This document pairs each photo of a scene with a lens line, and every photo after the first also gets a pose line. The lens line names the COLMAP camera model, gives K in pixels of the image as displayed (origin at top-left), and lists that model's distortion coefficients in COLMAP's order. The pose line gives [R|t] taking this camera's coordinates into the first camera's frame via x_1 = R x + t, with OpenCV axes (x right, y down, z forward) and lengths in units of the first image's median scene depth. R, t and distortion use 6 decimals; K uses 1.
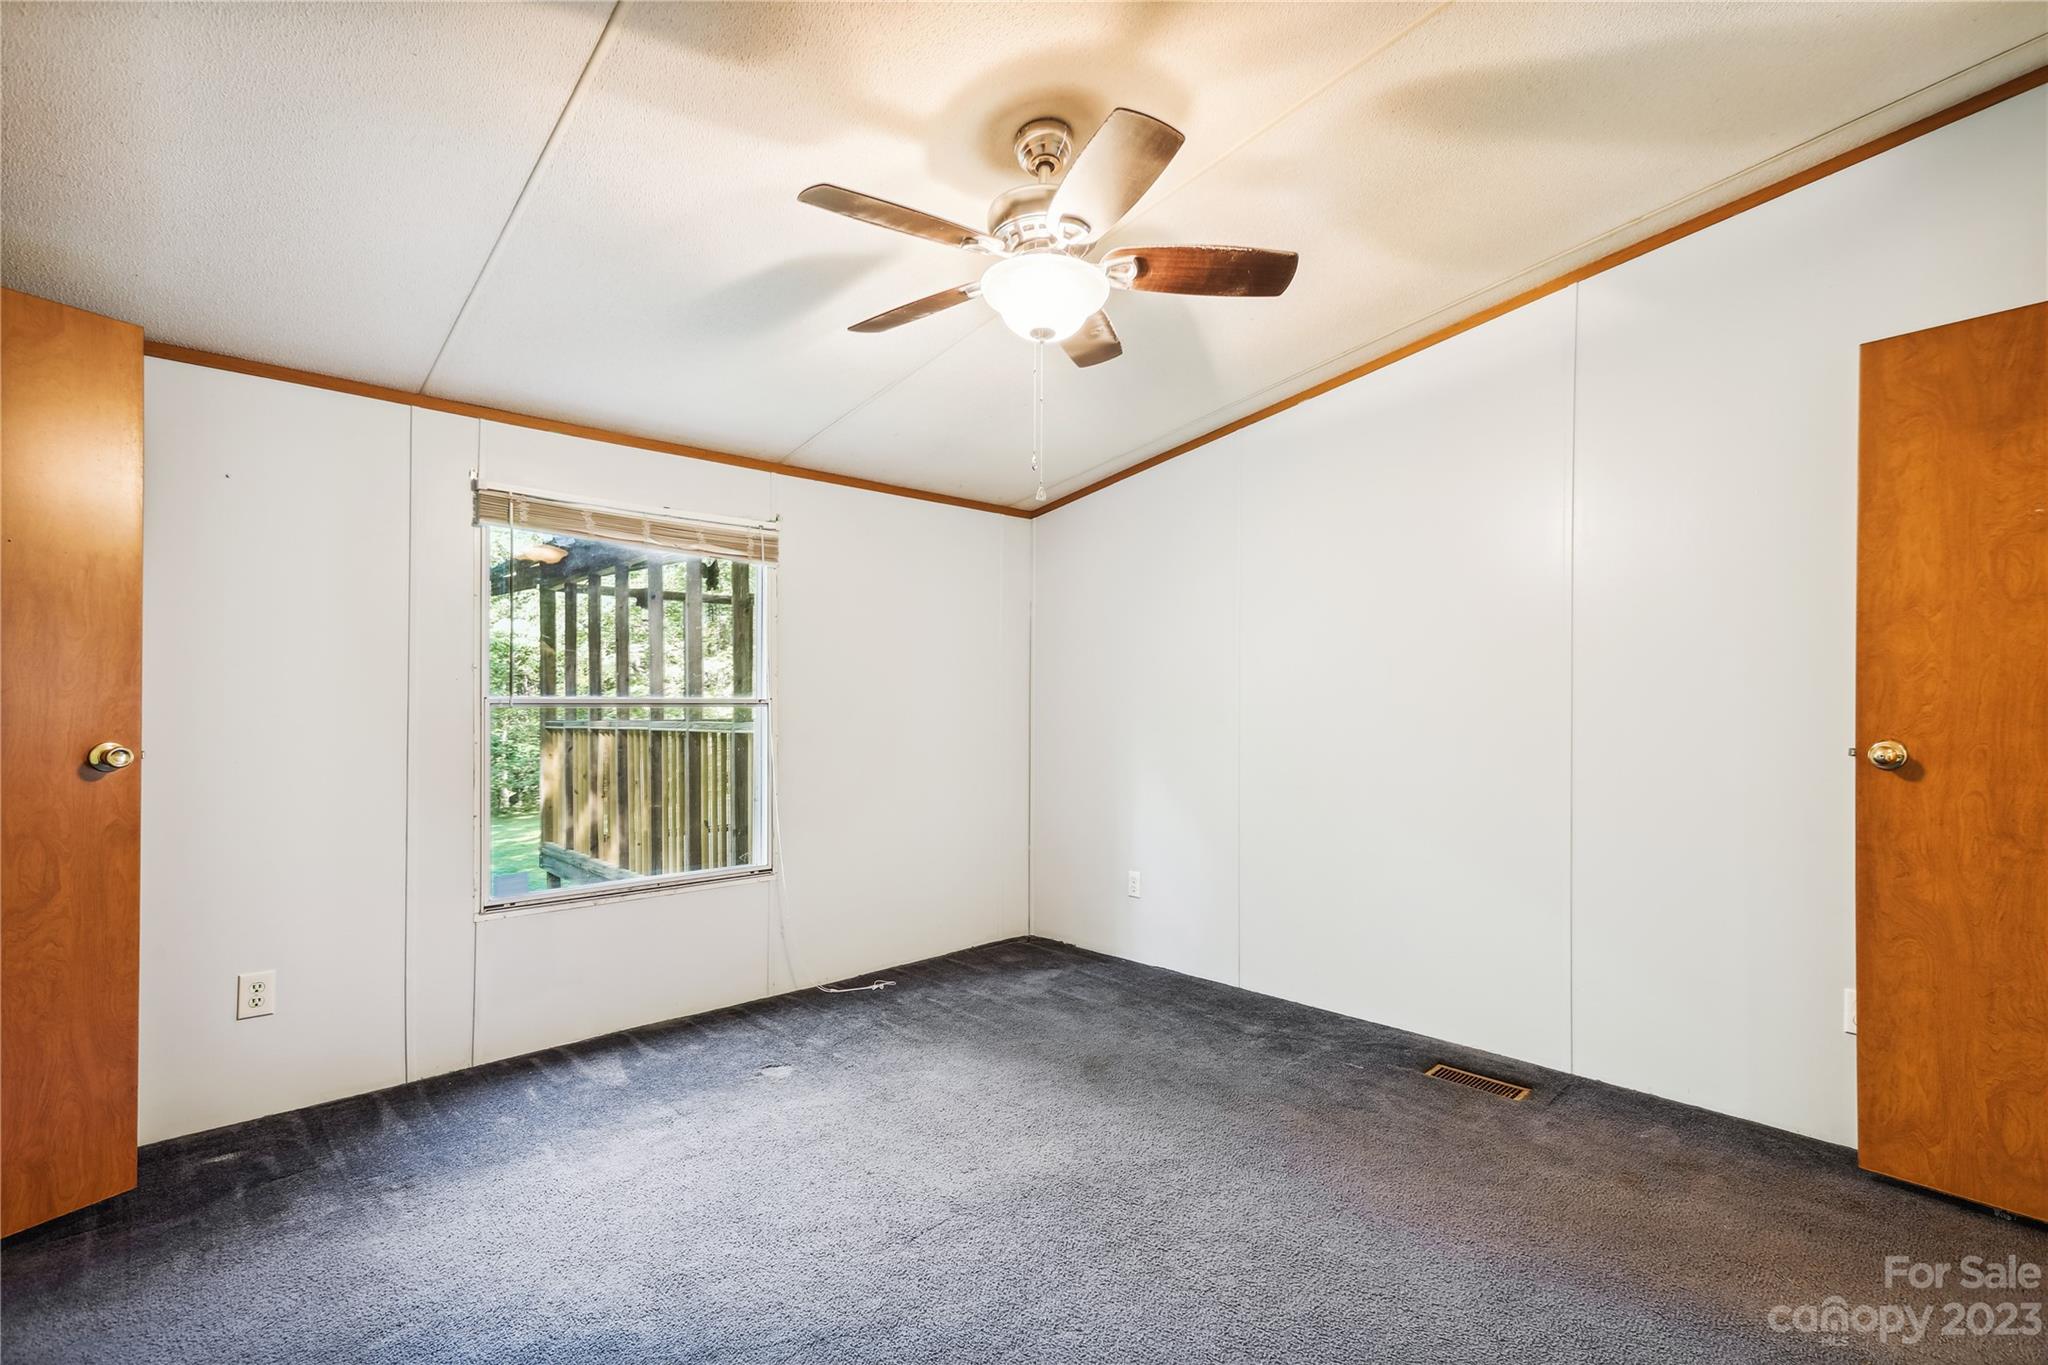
lens RADIAL K [[944.8, 0, 1025.4], [0, 944.8, 713.5], [0, 0, 1]] dist [-0.000022, 0.000279]
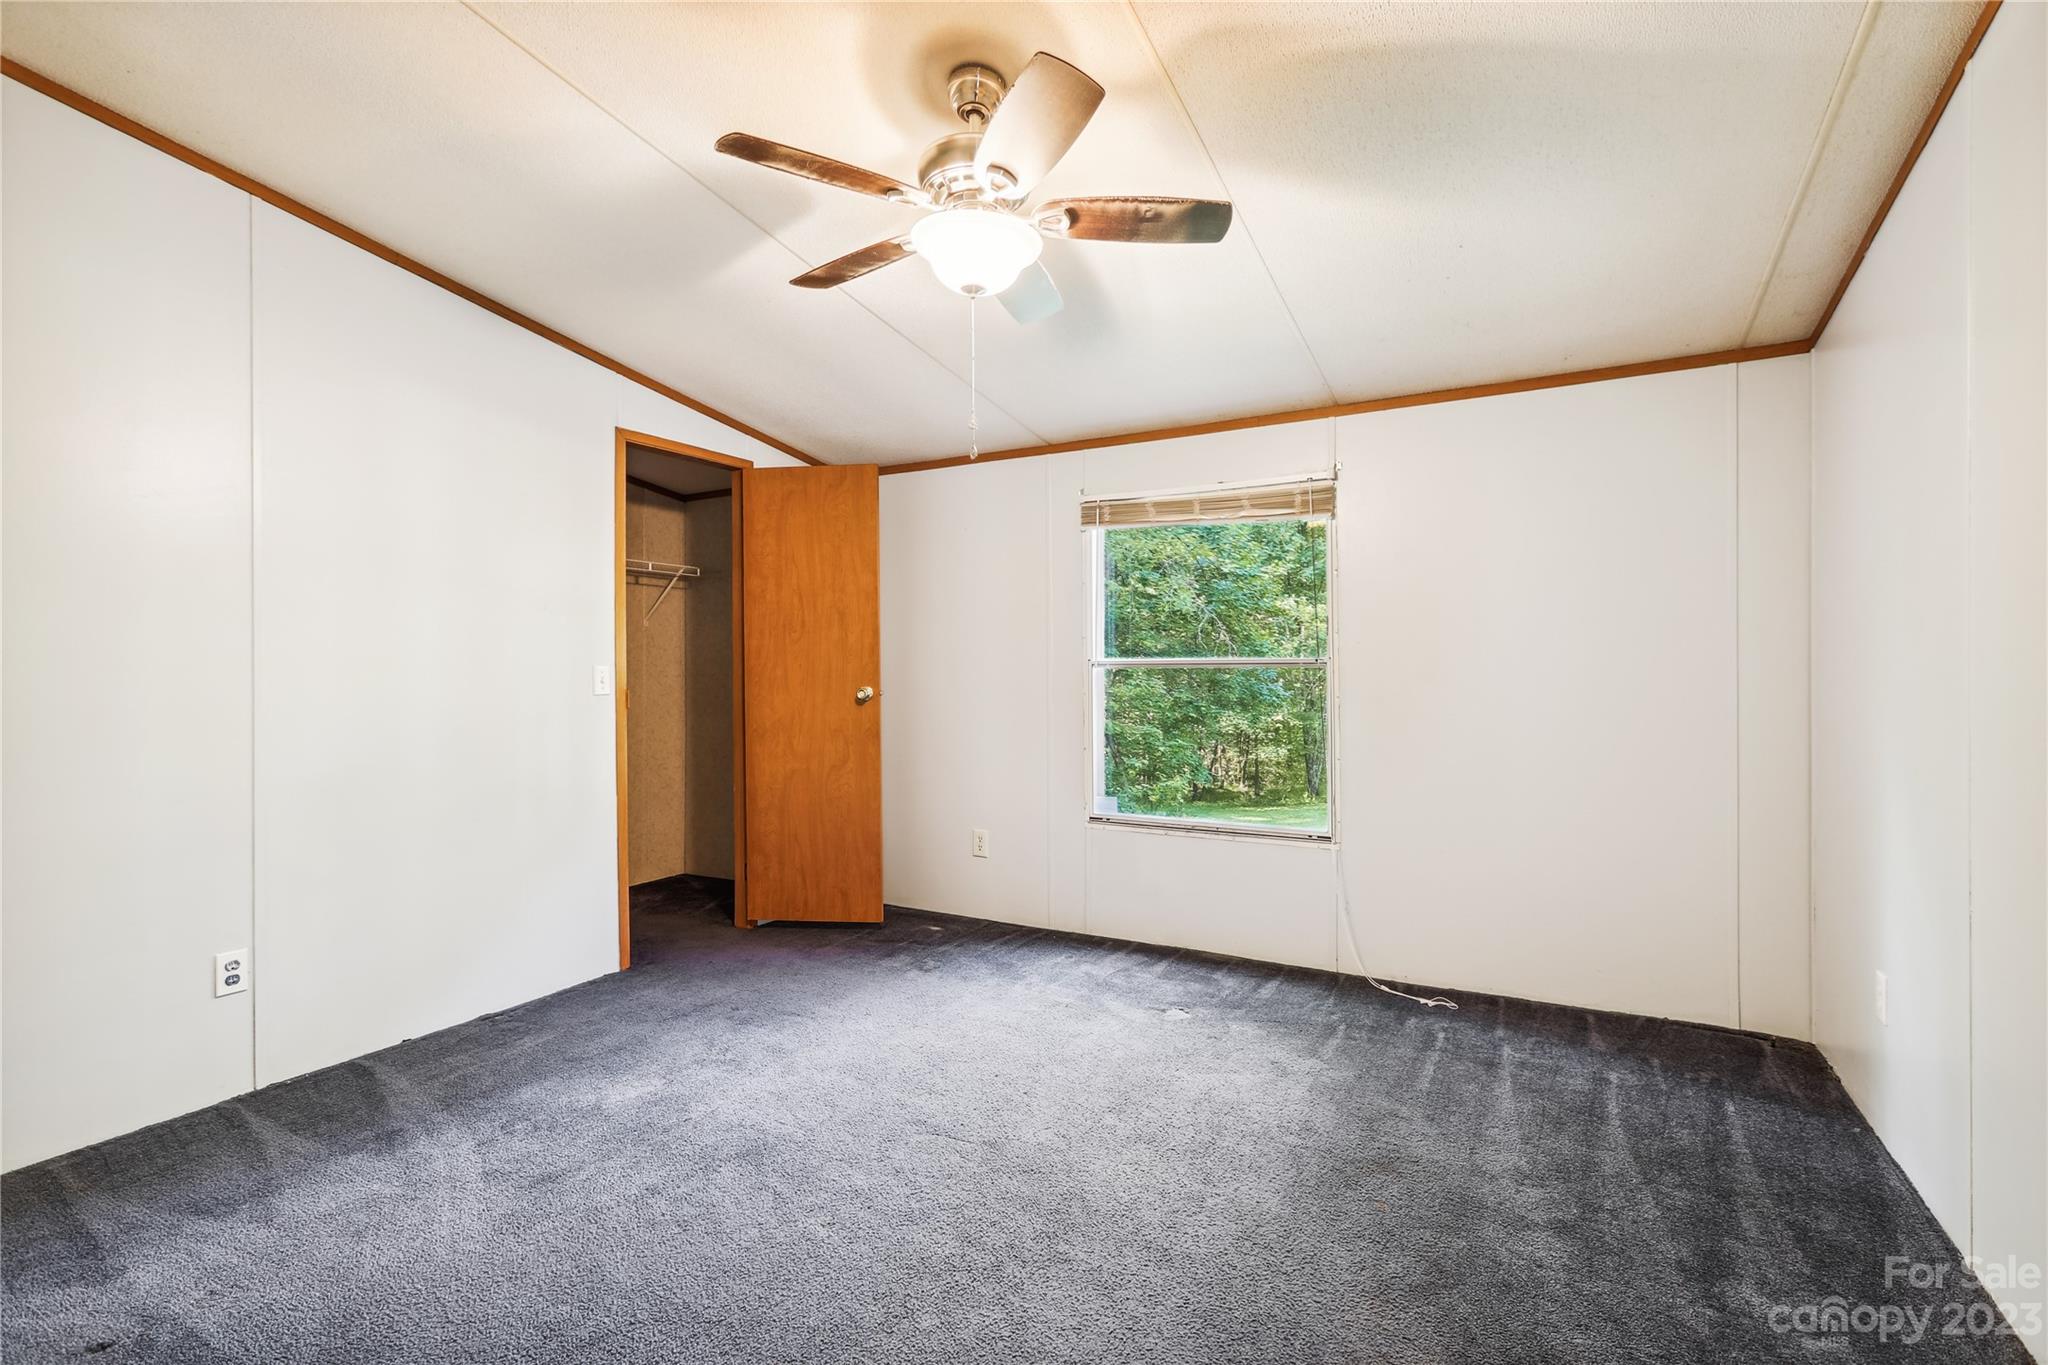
lens RADIAL K [[962.0, 0, 1024.0], [0, 962.0, 682.5], [0, 0, 1]] dist [-0.000089, 0.000428]
pose [[0.276127, 0.015068, -0.961003, 0.616848], [-0.003511, 0.999886, 0.014669, -0.003739], [0.961115, -0.000676, 0.276149, 0.472807]]
